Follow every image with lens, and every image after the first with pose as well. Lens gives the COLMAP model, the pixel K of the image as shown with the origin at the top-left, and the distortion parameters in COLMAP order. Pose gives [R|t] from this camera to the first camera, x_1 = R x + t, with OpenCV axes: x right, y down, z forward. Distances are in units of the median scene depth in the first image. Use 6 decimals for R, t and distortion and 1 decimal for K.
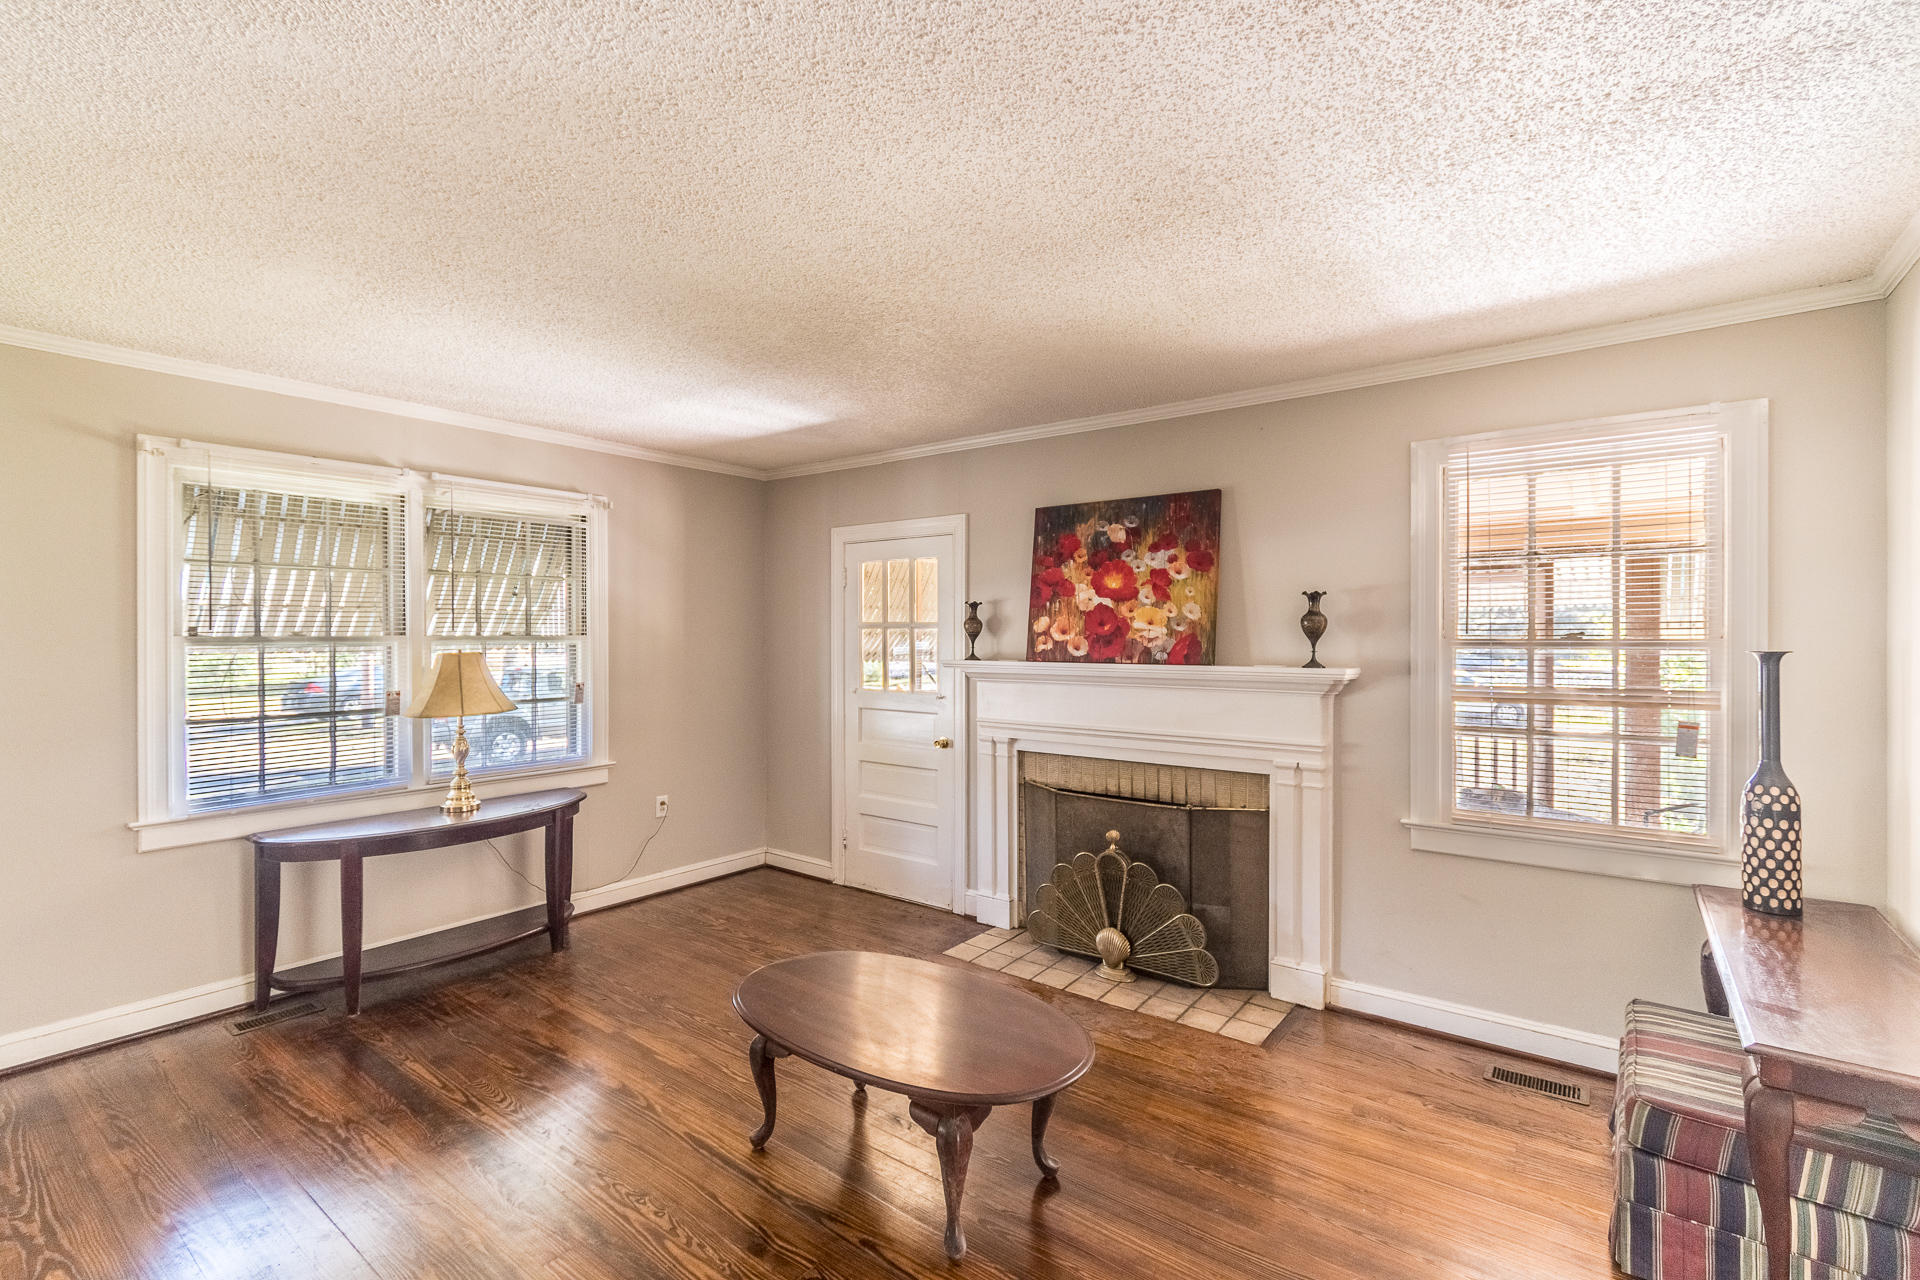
lens RADIAL K [[845.4, 0, 960.0], [0, 845.4, 640.0], [0, 0, 1]] dist [-0.002533, -0.000380]
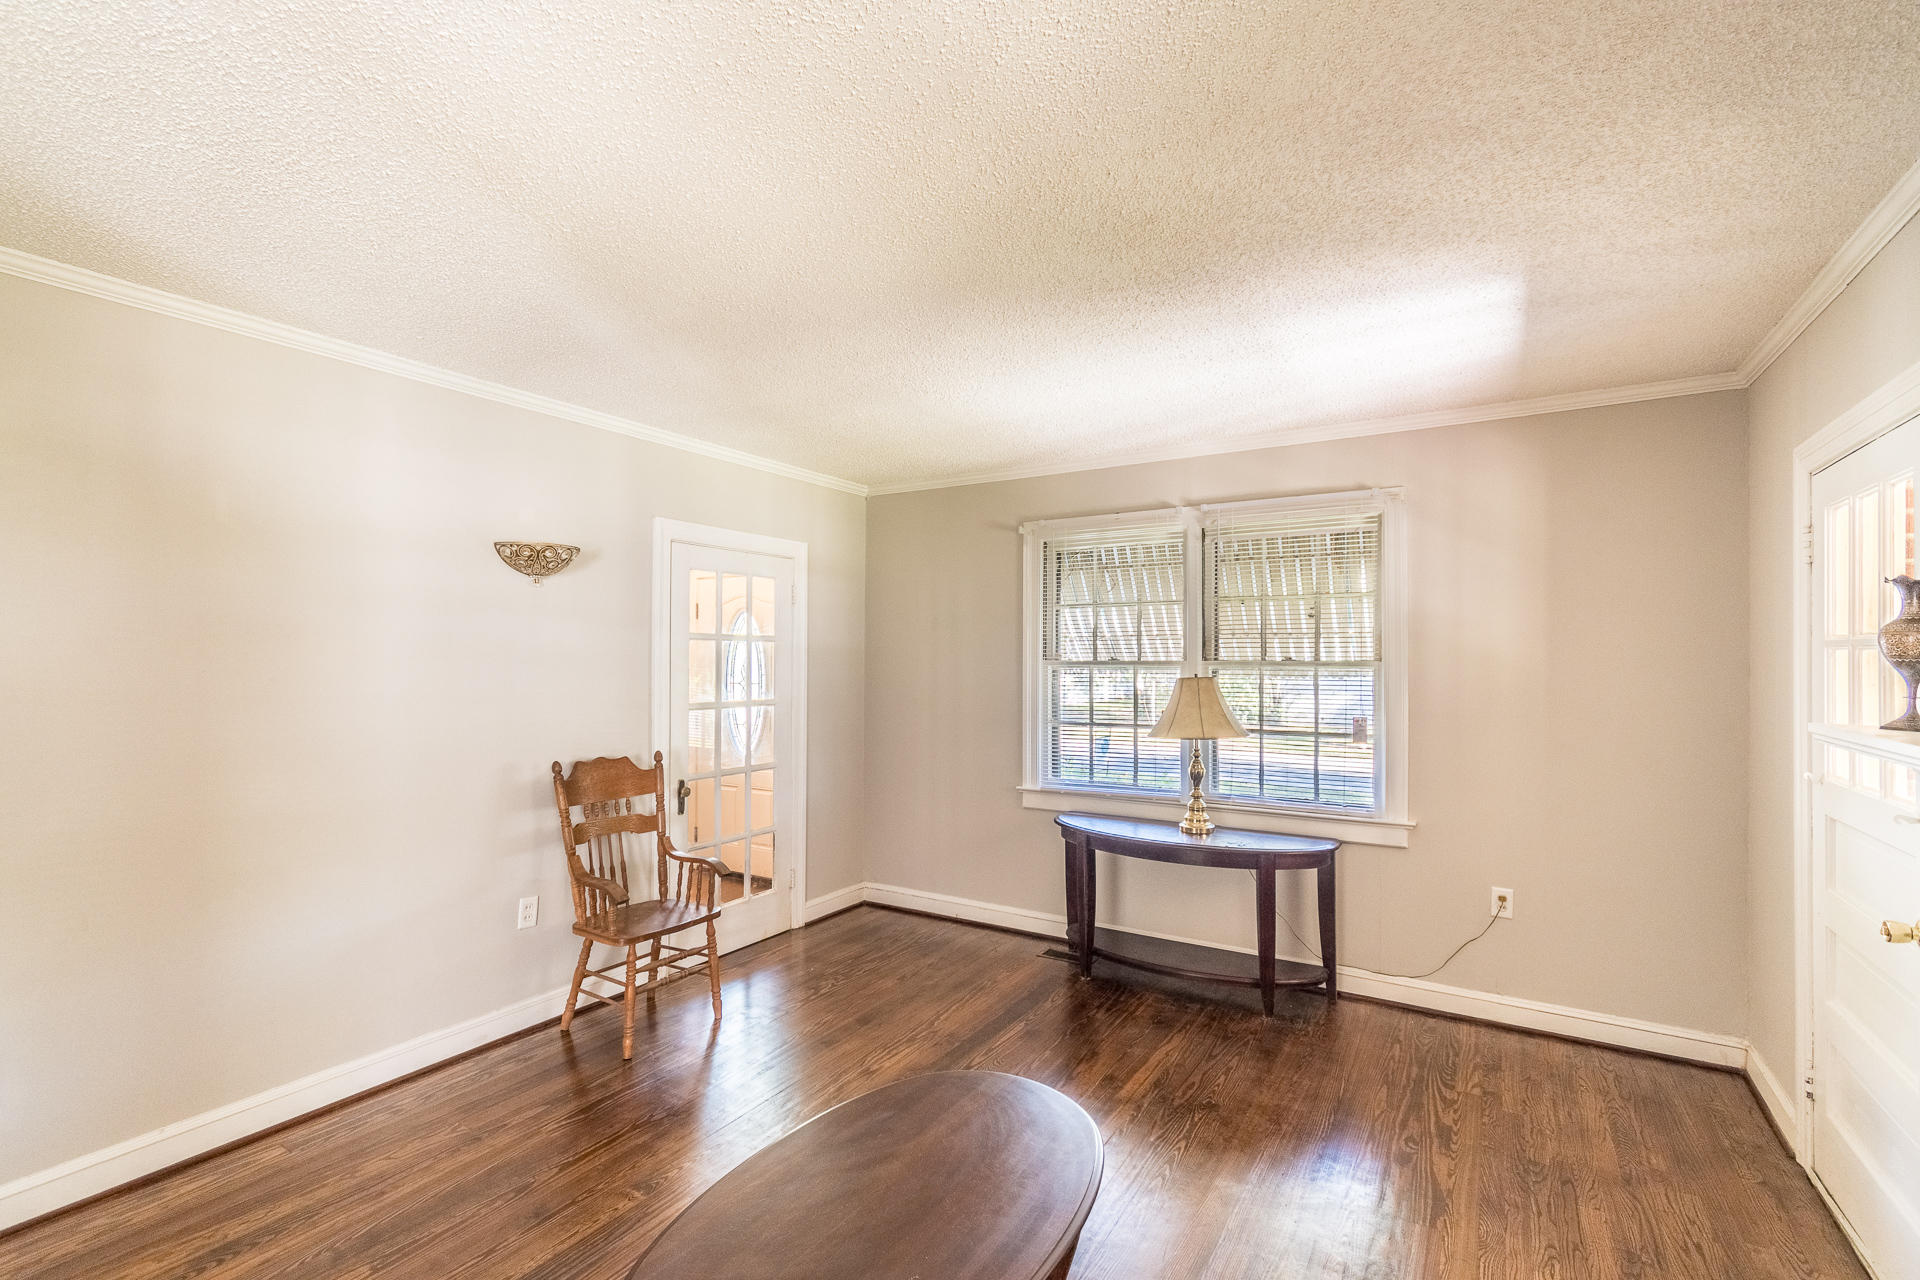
lens RADIAL K [[852.4, 0, 960.4], [0, 852.4, 652.9], [0, 0, 1]] dist [0.001155, 0.000162]
pose [[0.091860, -0.006846, -0.995748, 0.396117], [-0.006306, 0.999952, -0.007457, -0.004711], [0.995752, 0.006964, 0.091813, 0.600838]]
